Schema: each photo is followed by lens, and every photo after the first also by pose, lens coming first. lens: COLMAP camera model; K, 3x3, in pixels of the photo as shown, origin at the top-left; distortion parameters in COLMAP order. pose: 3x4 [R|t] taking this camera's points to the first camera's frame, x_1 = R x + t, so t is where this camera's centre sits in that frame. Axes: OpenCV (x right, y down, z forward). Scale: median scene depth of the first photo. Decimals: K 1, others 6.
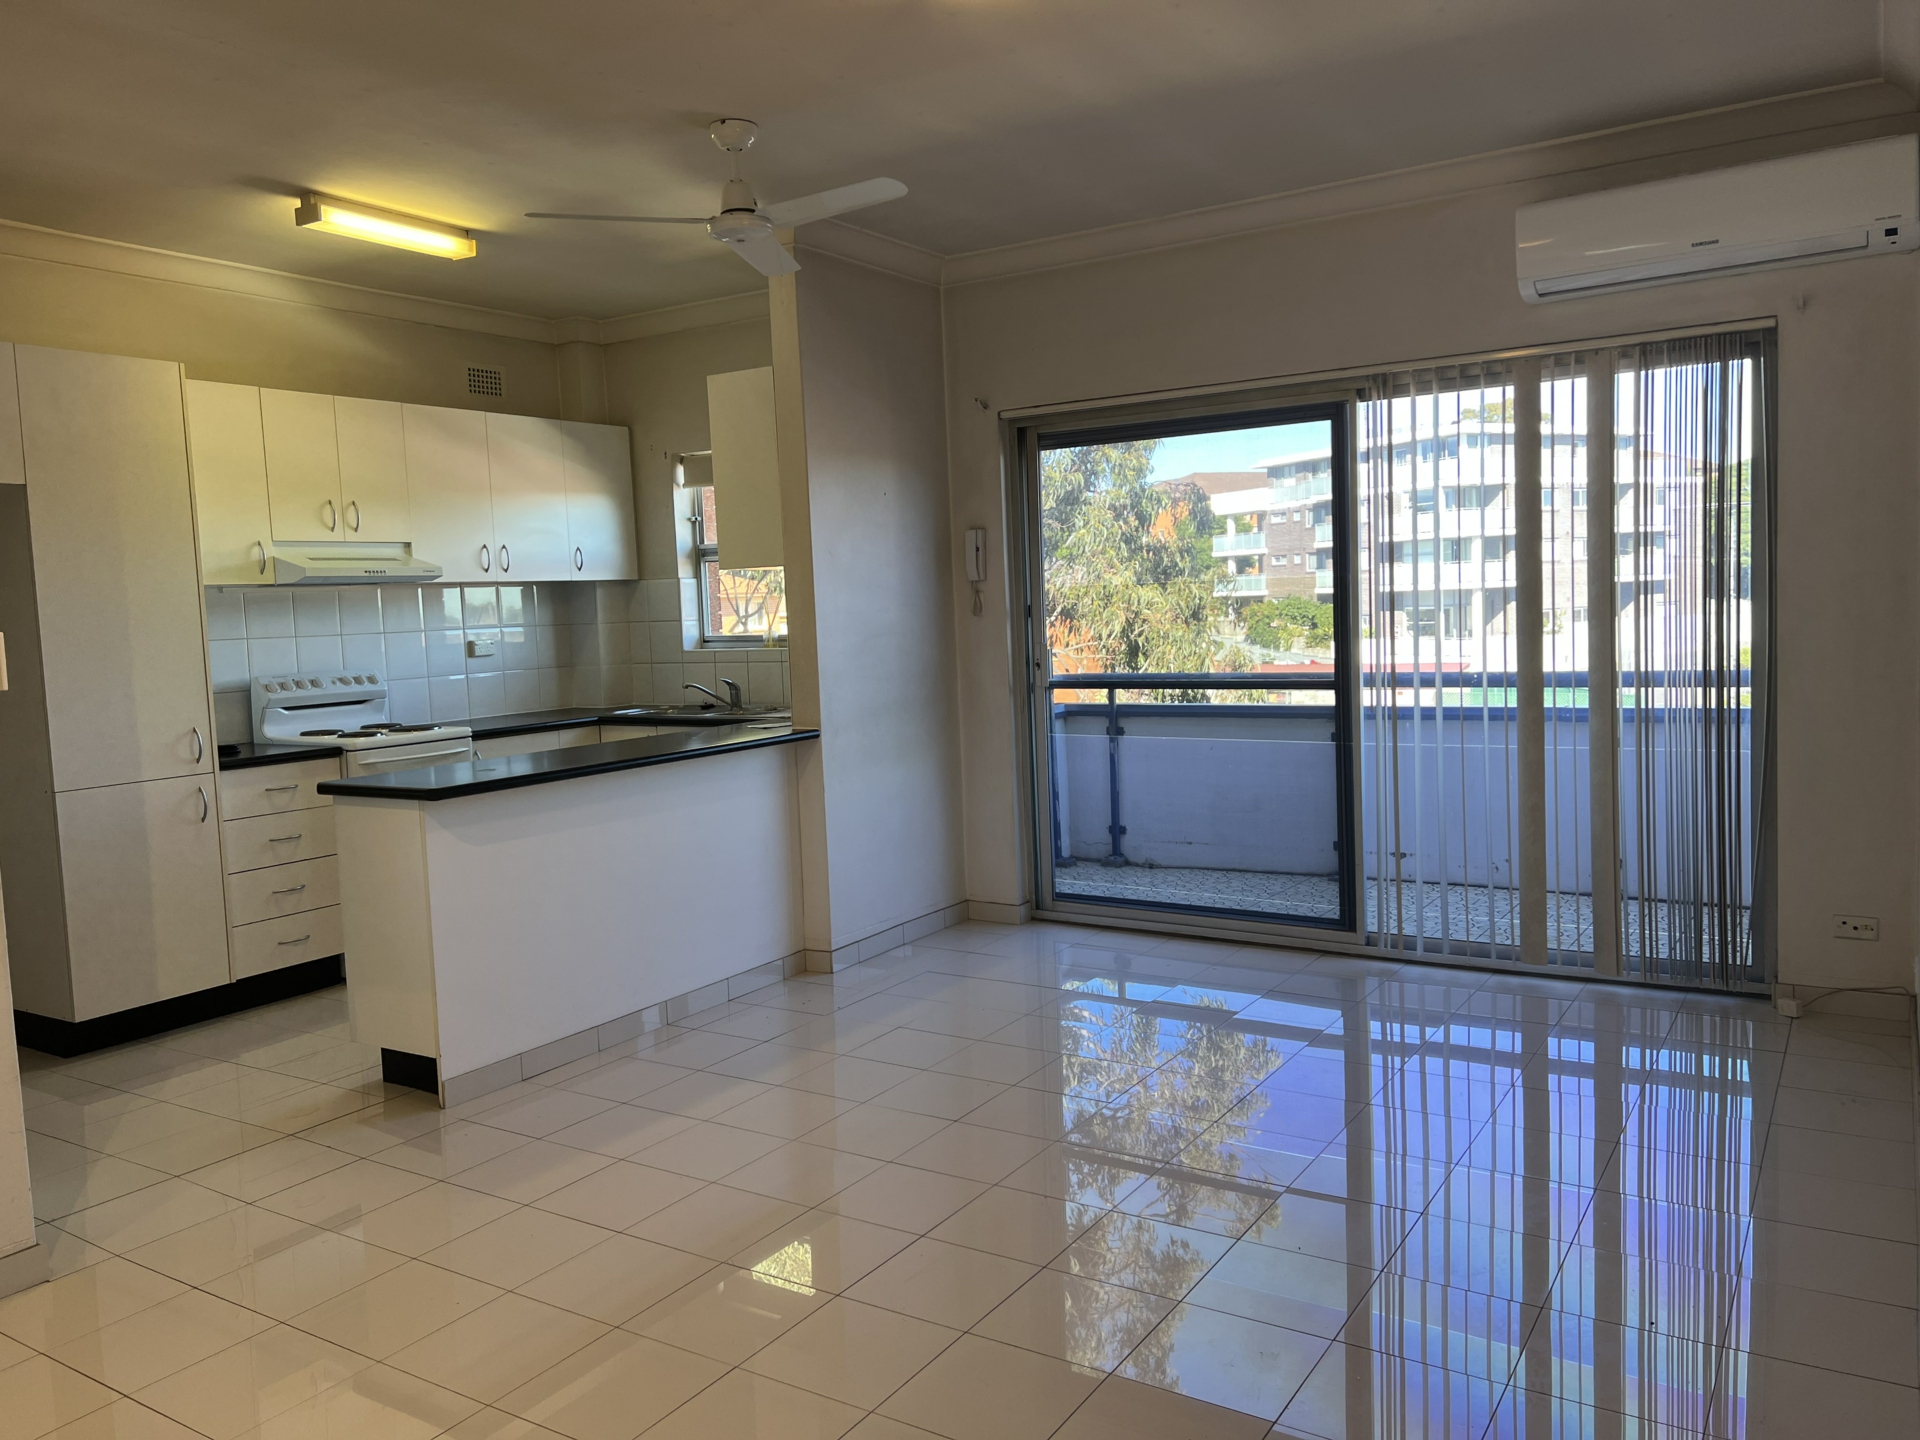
lens RADIAL K [[1449.2, 0, 963.5], [0, 1449.2, 716.0], [0, 0, 1]] dist [-0.004850, -0.001202]
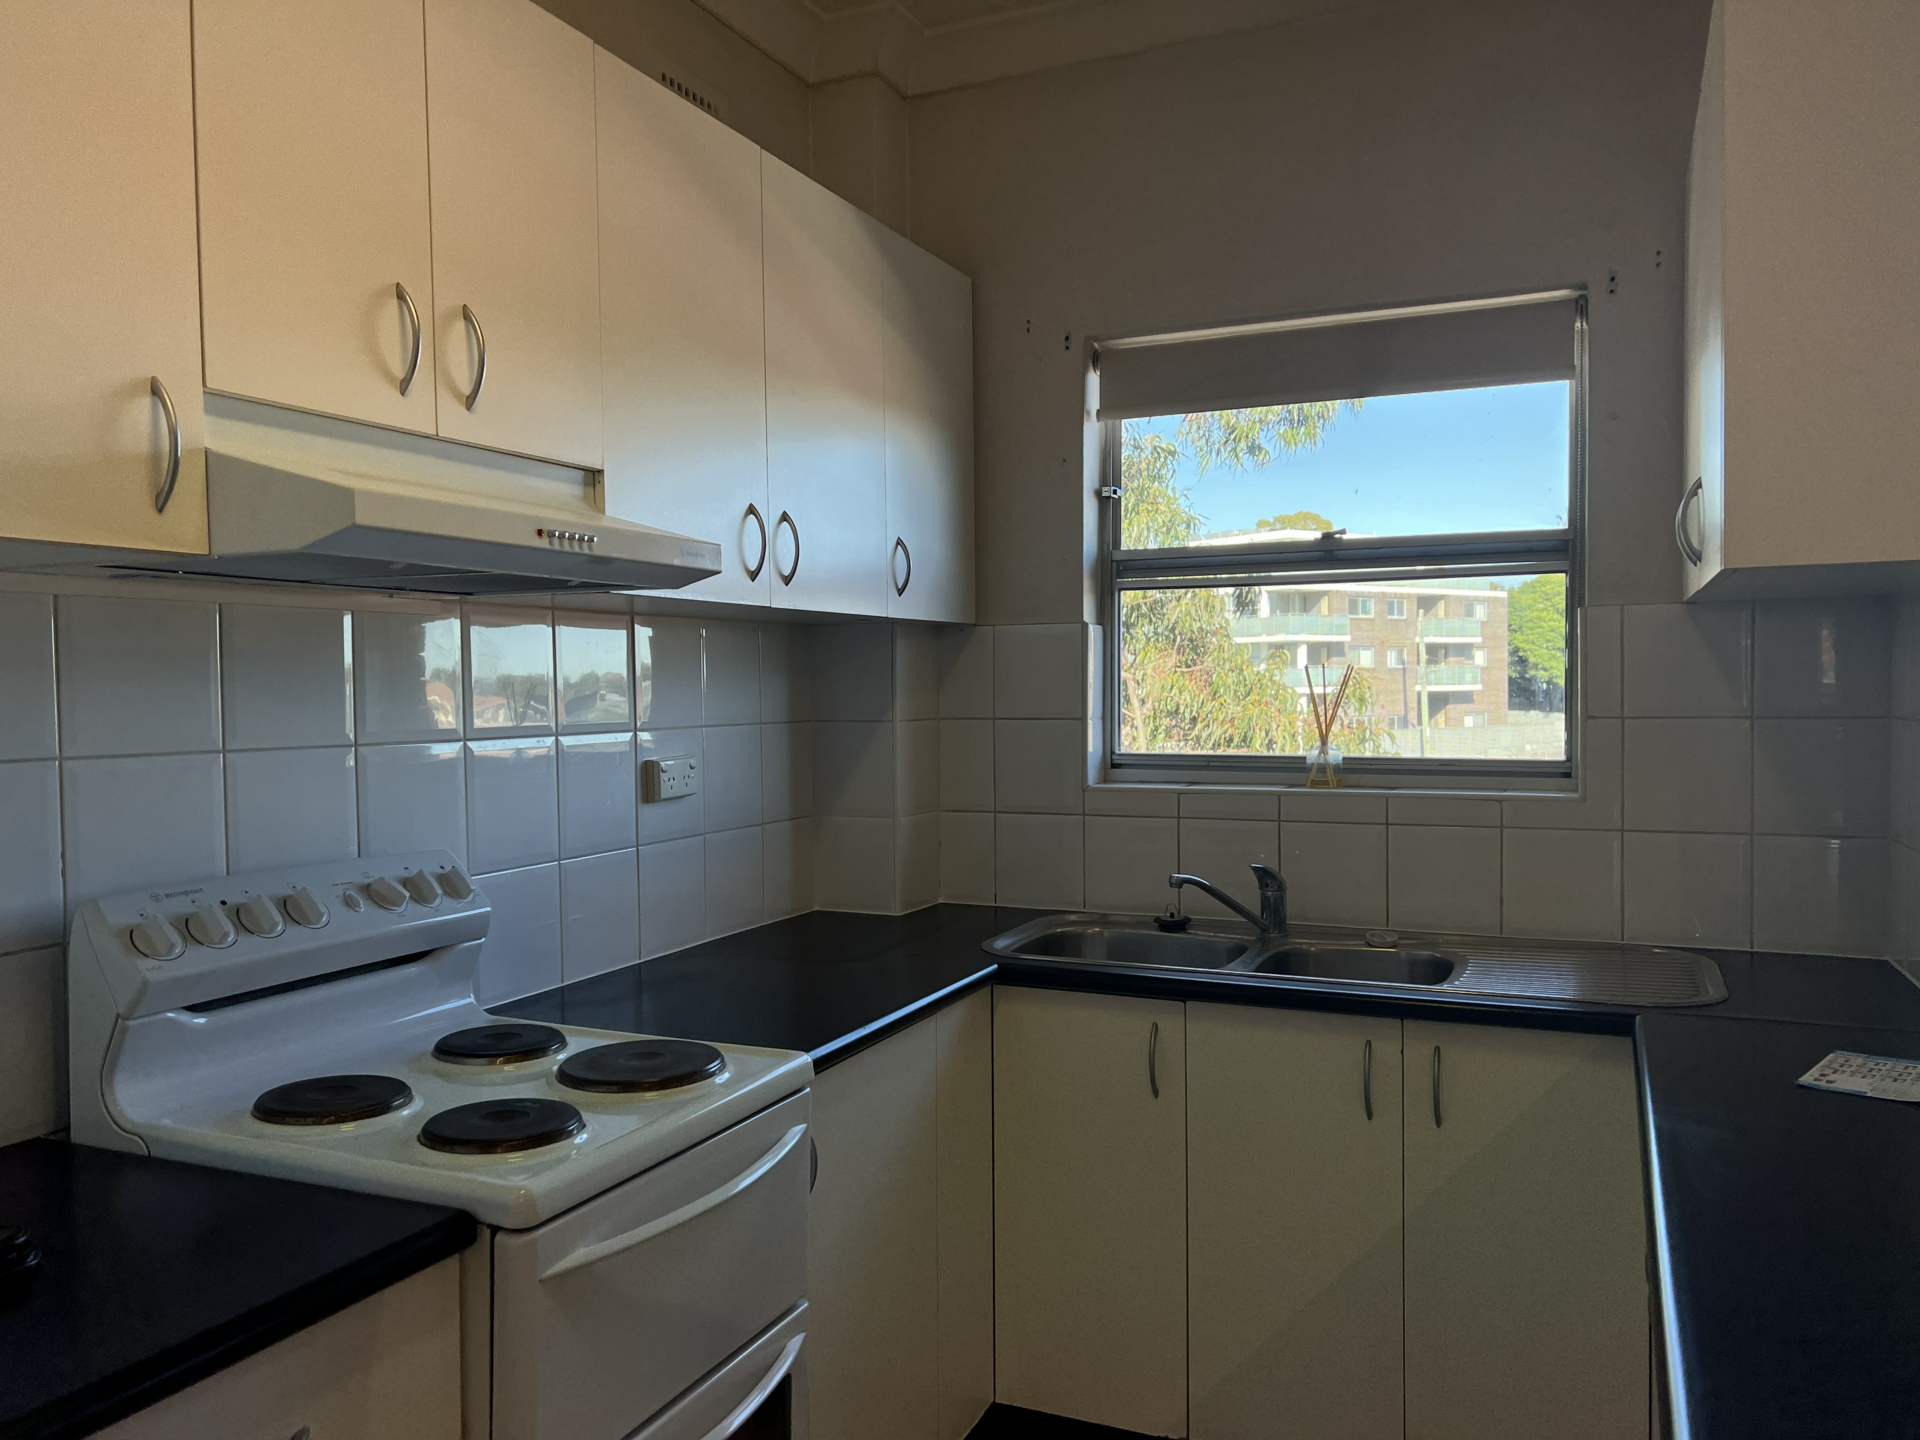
lens RADIAL K [[1449.2, 0, 952.7], [0, 1449.2, 727.6], [0, 0, 1]] dist [-0.004850, -0.001202]
pose [[0.989982, 0.021075, 0.139610, -0.345967], [-0.013344, 0.998337, -0.056080, -0.043965], [-0.140559, 0.053656, 0.988617, 0.664576]]
